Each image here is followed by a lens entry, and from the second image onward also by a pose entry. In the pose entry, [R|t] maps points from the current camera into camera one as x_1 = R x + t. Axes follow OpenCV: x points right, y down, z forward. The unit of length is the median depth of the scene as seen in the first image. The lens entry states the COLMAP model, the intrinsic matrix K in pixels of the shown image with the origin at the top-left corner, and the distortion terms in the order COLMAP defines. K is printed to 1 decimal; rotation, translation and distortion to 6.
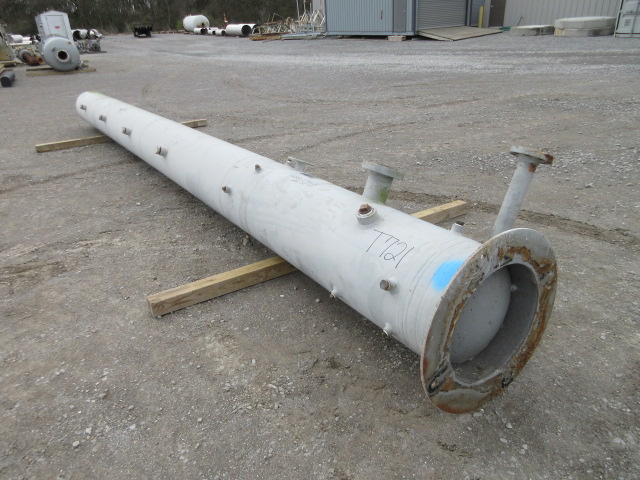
lens RADIAL K [[475.1, 0, 319.1], [0, 475.1, 243.0], [0, 0, 1]] dist [0.004371, 0.012685]
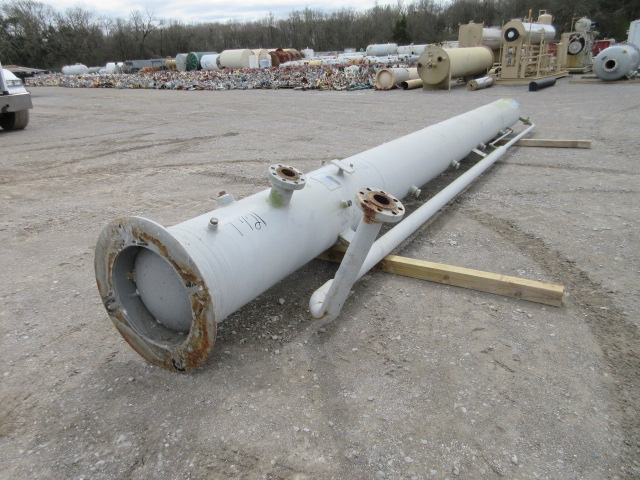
lens RADIAL K [[475.1, 0, 318.4], [0, 475.1, 239.3], [0, 0, 1]] dist [0.004371, 0.012685]
pose [[0.447943, 0.344008, -0.825230, 0.905859], [-0.360192, 0.914230, 0.185593, -0.203420], [0.818296, 0.214107, 0.533432, 0.406215]]
